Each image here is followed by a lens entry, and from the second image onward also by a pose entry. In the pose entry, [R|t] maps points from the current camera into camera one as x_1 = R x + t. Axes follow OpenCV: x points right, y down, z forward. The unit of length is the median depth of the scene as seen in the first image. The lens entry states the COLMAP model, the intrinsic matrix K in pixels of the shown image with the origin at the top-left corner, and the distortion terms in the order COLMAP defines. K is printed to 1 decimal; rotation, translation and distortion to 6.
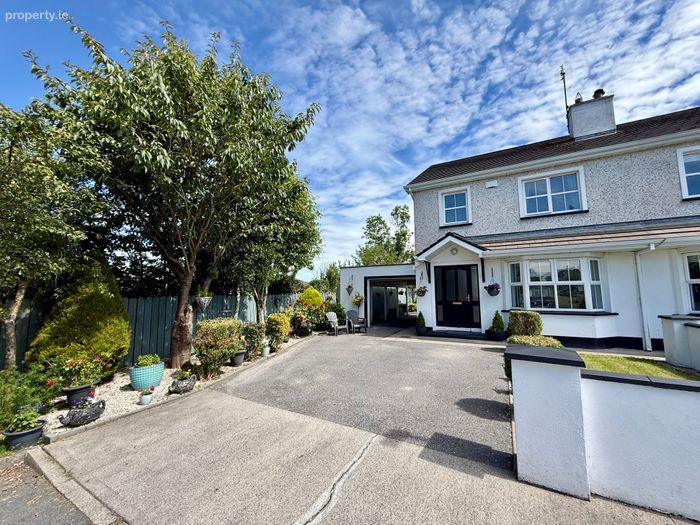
lens RADIAL K [[280.1, 0, 350.0], [0, 280.1, 262.5], [0, 0, 1]] dist [0.001929, 0.000370]
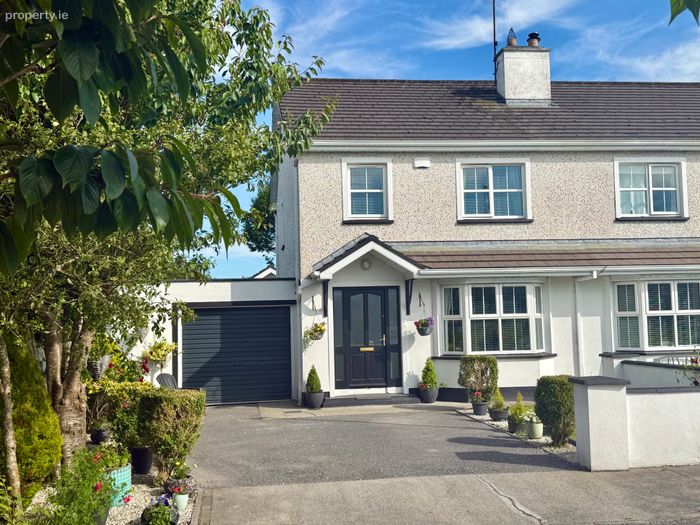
lens RADIAL K [[812.3, 0, 350.1], [0, 812.3, 266.0], [0, 0, 1]] dist [0.164373, 0.004429]
pose [[0.795155, 0.025766, 0.605858, -0.778023], [-0.043325, 0.998958, 0.014379, -0.063970], [-0.604856, -0.037683, 0.795443, -0.409869]]
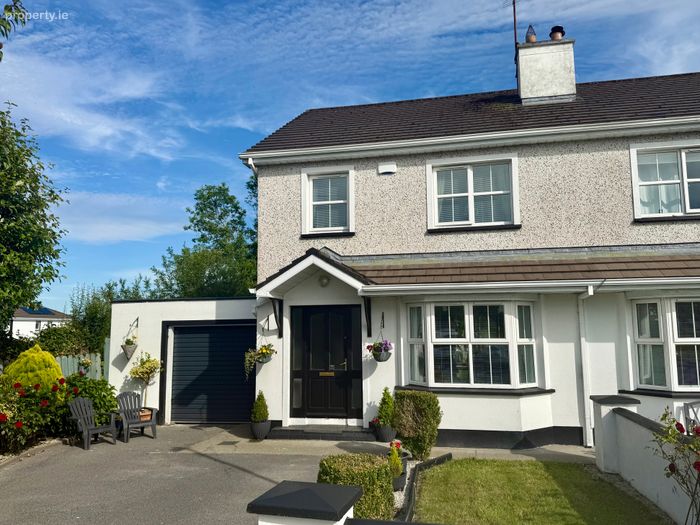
lens RADIAL K [[567.2, 0, 350.0], [0, 567.2, 262.5], [0, 0, 1]] dist [0.133791, -0.199396]
pose [[0.956563, 0.030783, 0.289895, 0.098131], [-0.026148, 0.999461, -0.019851, -0.059225], [-0.290350, 0.011409, 0.956853, -0.107521]]
